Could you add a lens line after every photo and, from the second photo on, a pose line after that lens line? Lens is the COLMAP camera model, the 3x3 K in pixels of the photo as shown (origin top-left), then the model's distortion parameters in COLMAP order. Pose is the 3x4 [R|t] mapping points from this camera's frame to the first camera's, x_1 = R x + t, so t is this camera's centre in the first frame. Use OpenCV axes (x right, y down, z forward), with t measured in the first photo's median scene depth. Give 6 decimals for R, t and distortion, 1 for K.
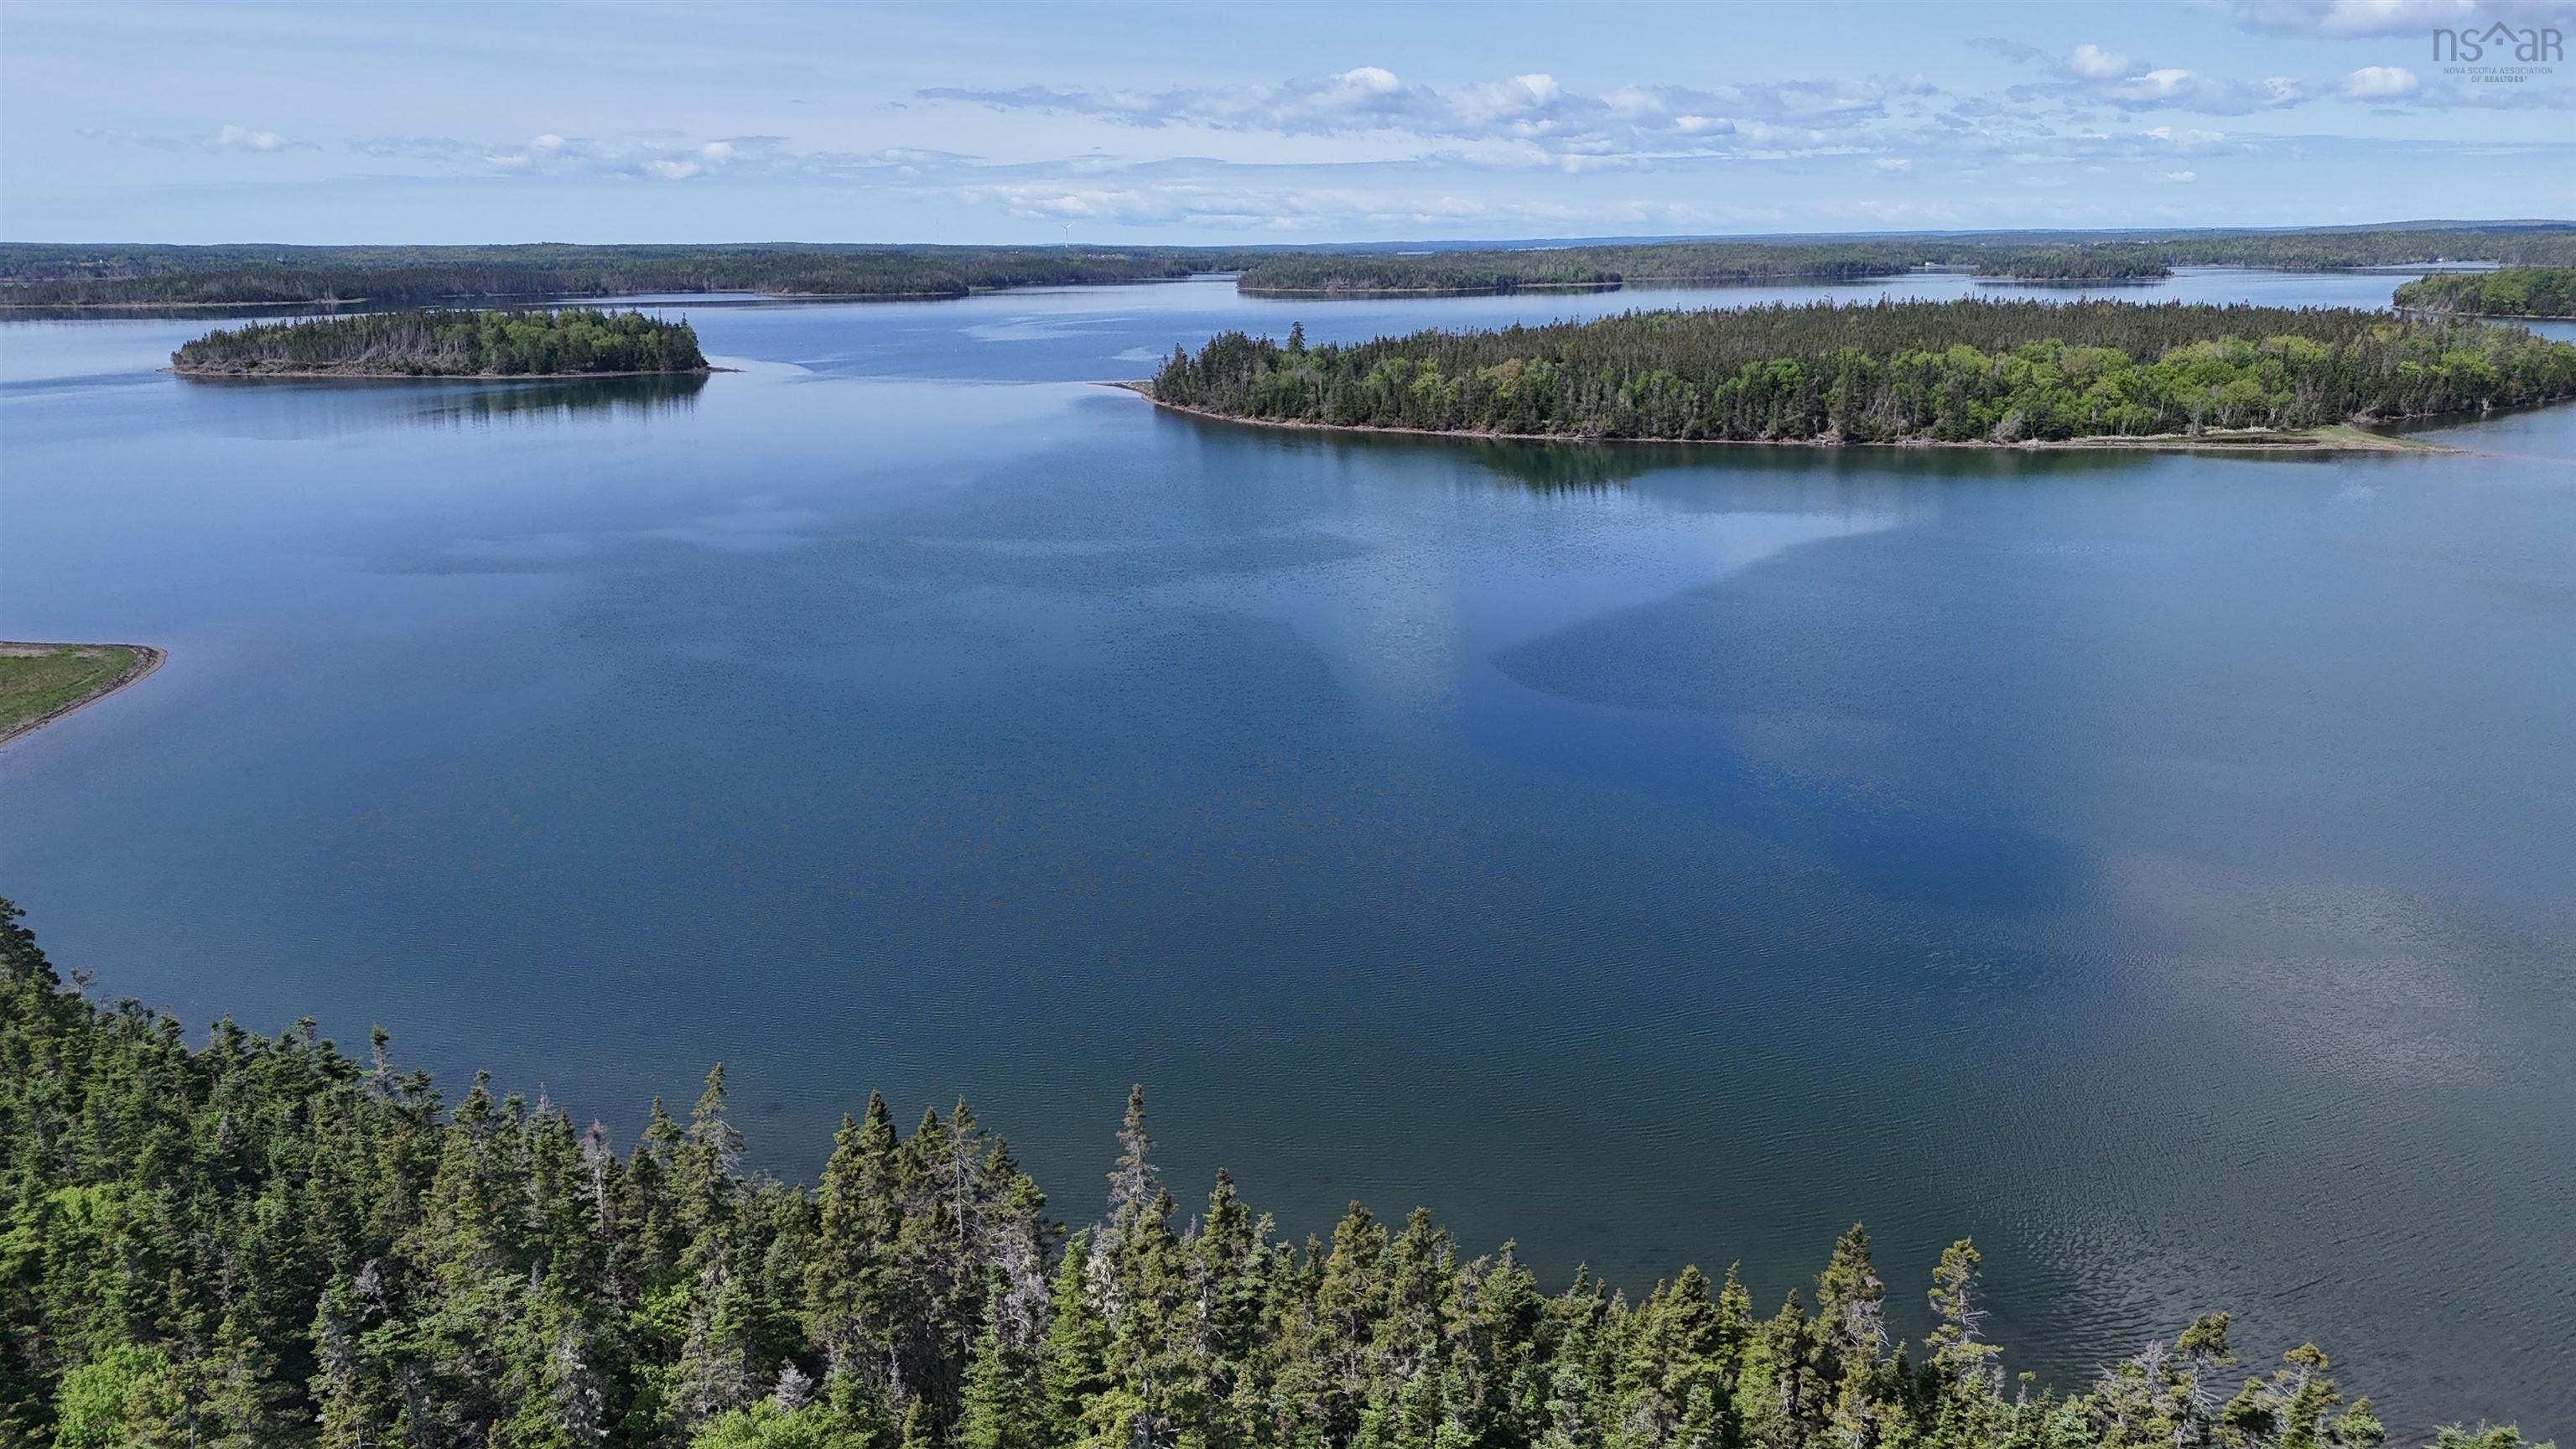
lens RADIAL K [[1901.5, 0, 1288.9], [0, 1901.5, 732.1], [0, 0, 1]] dist [0.080809, -0.085788]
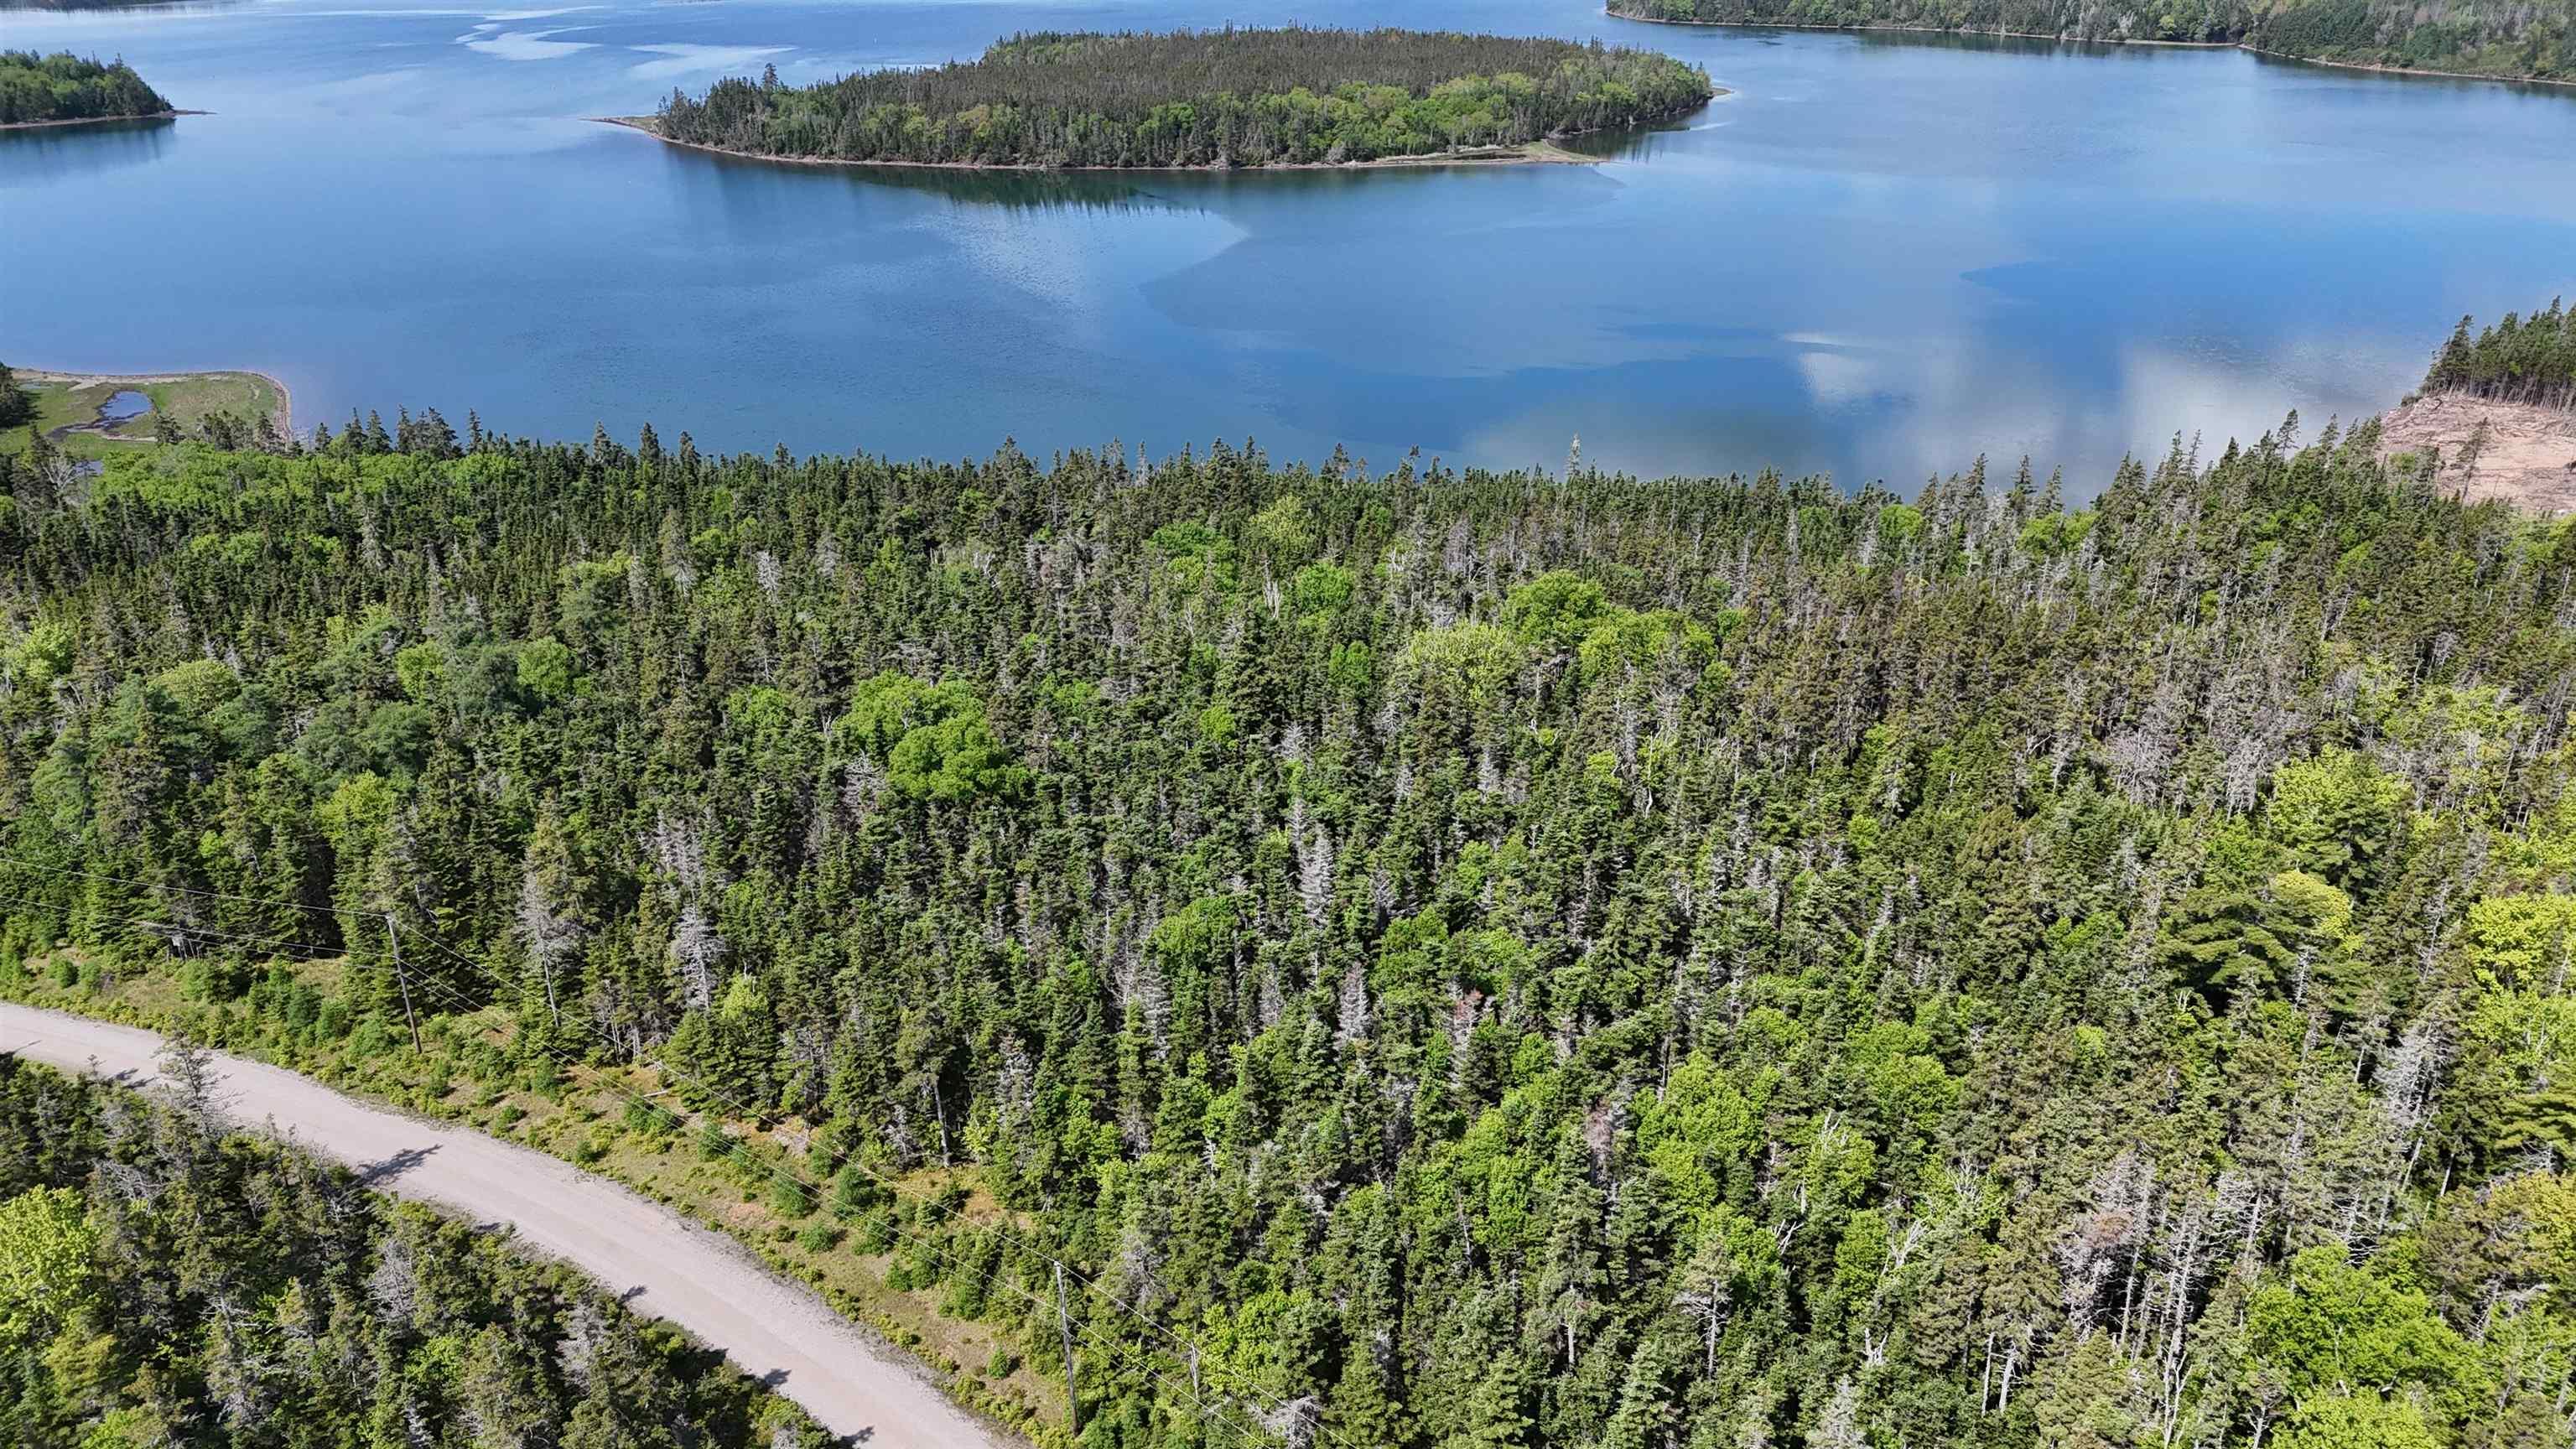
lens RADIAL K [[1956.7, 0, 1292.6], [0, 1956.7, 740.8], [0, 0, 1]] dist [0.041942, -0.024452]
pose [[0.941459, -0.129915, 0.311091, -0.154081], [0.079683, 0.982372, 0.169102, 0.021630], [-0.327576, -0.134414, 0.935215, -0.381939]]
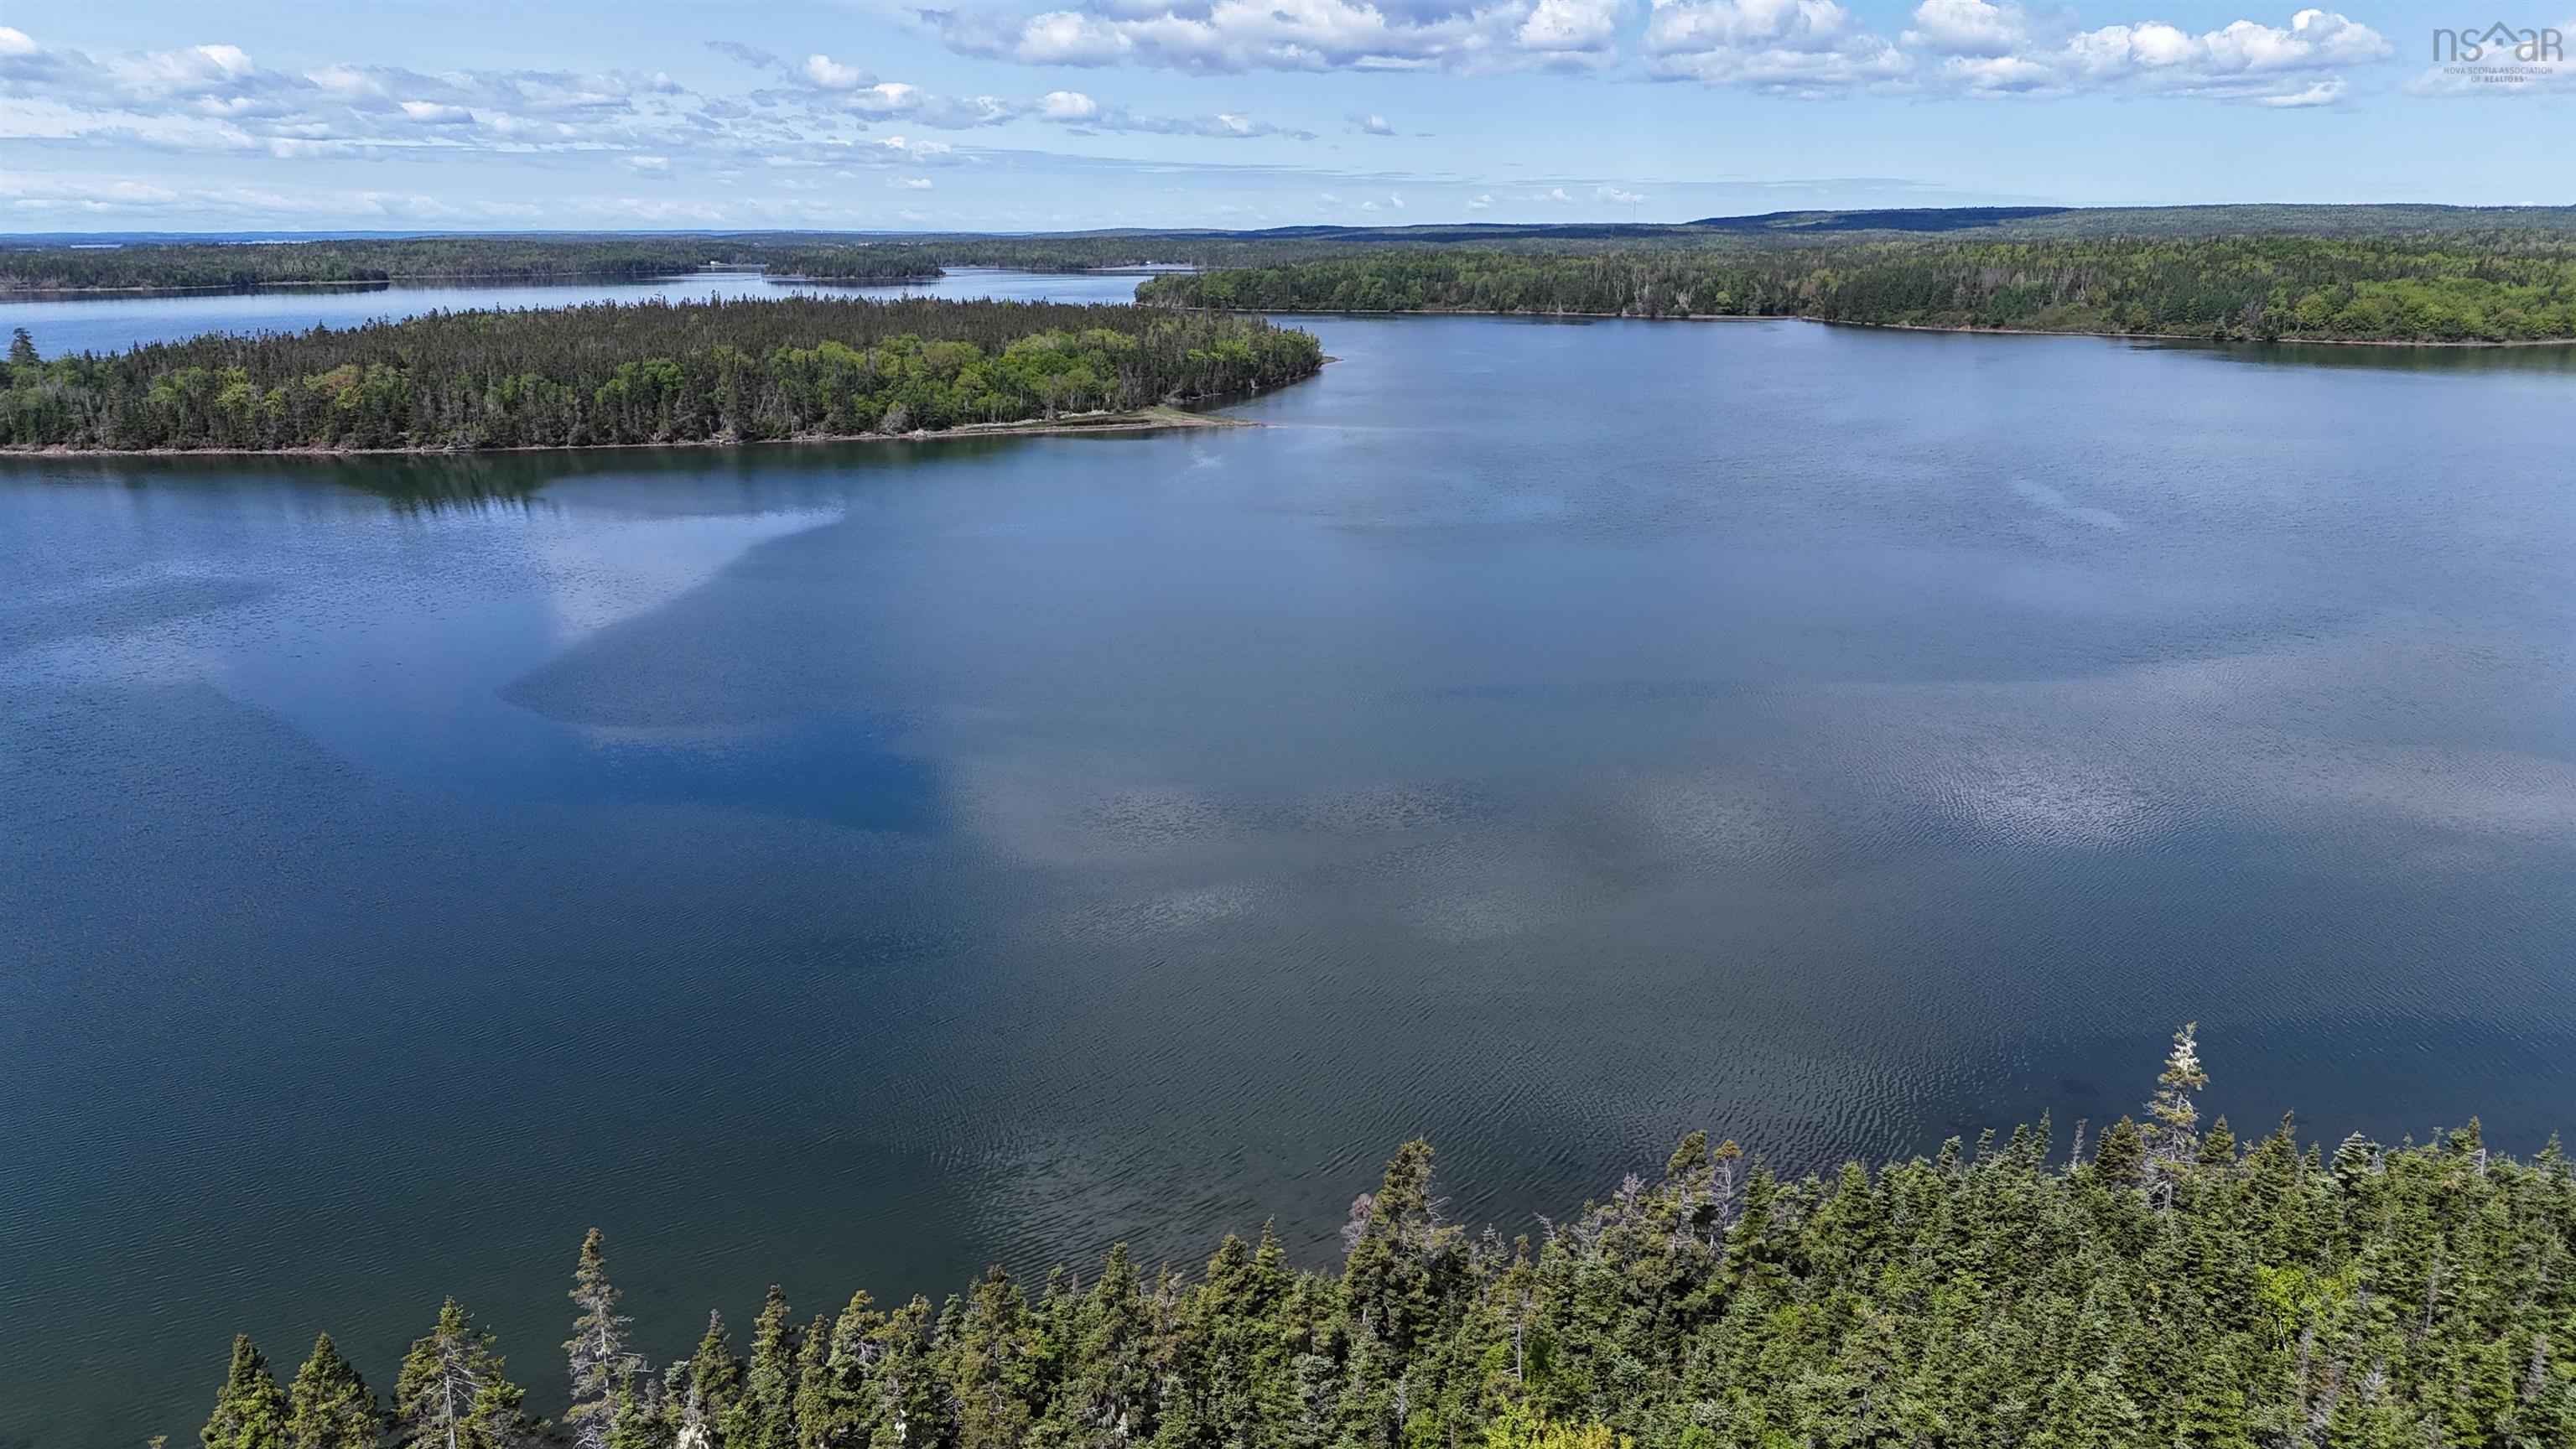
lens RADIAL K [[1901.5, 0, 1309.0], [0, 1901.5, 735.7], [0, 0, 1]] dist [0.080809, -0.085788]
pose [[0.817415, -0.142773, 0.558076, -0.040282], [0.141656, 0.988870, 0.045500, -0.003366], [-0.558361, 0.041862, 0.828541, 0.017835]]
